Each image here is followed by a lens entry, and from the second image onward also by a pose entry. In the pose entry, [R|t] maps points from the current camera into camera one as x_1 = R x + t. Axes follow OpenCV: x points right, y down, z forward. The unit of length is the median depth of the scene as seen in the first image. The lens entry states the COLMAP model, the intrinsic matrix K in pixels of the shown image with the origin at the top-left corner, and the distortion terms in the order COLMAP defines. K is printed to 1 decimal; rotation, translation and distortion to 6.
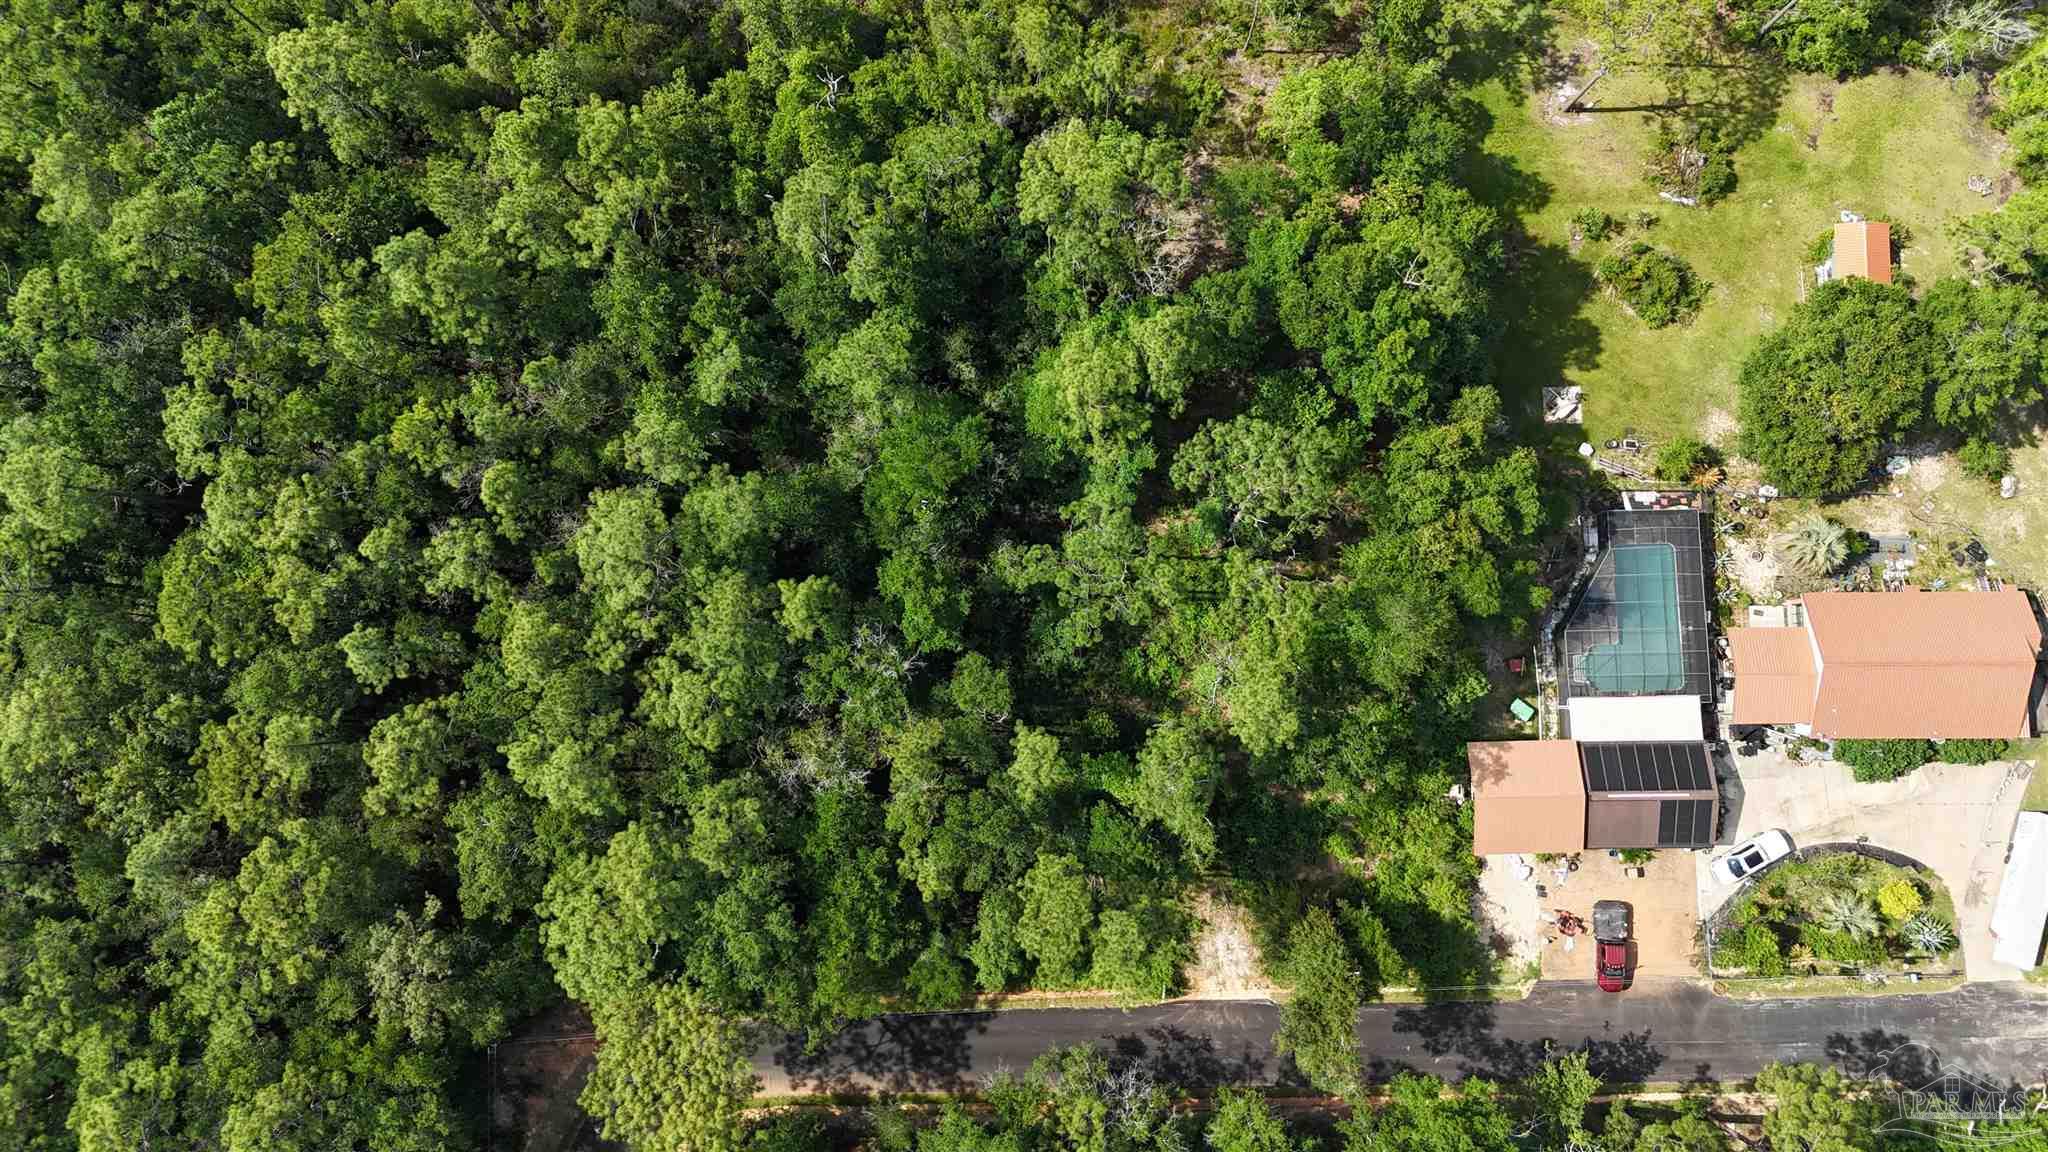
lens RADIAL K [[1519.1, 0, 1017.8], [0, 1519.1, 571.5], [0, 0, 1]] dist [0.075724, -0.075561]
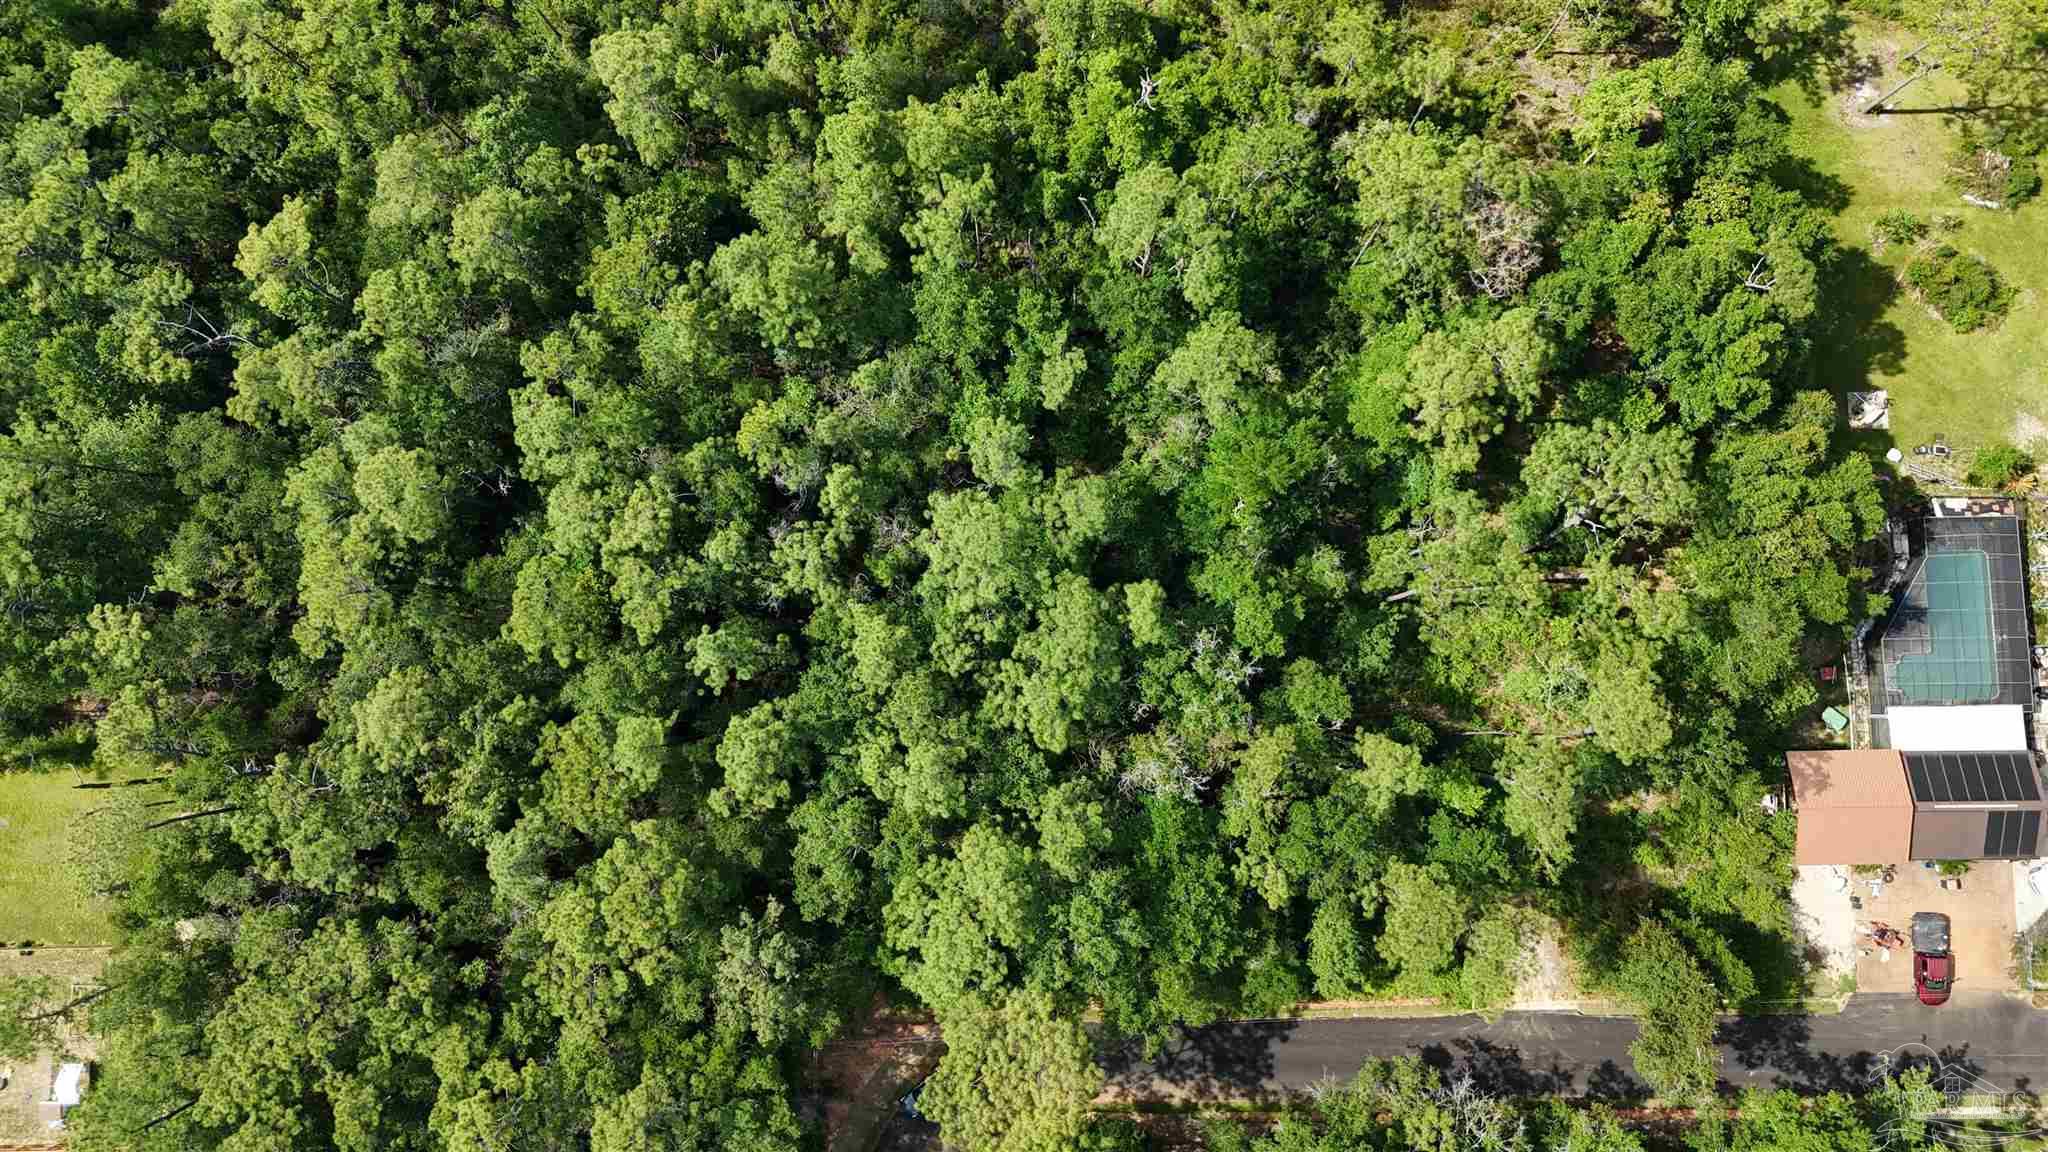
lens RADIAL K [[1519.1, 0, 1034.3], [0, 1519.1, 572.9], [0, 0, 1]] dist [0.075724, -0.075561]
pose [[0.999980, 0.004239, -0.004775, -0.198915], [-0.004249, 0.999989, -0.002086, 0.000695], [0.004767, 0.002106, 0.999986, 0.005529]]
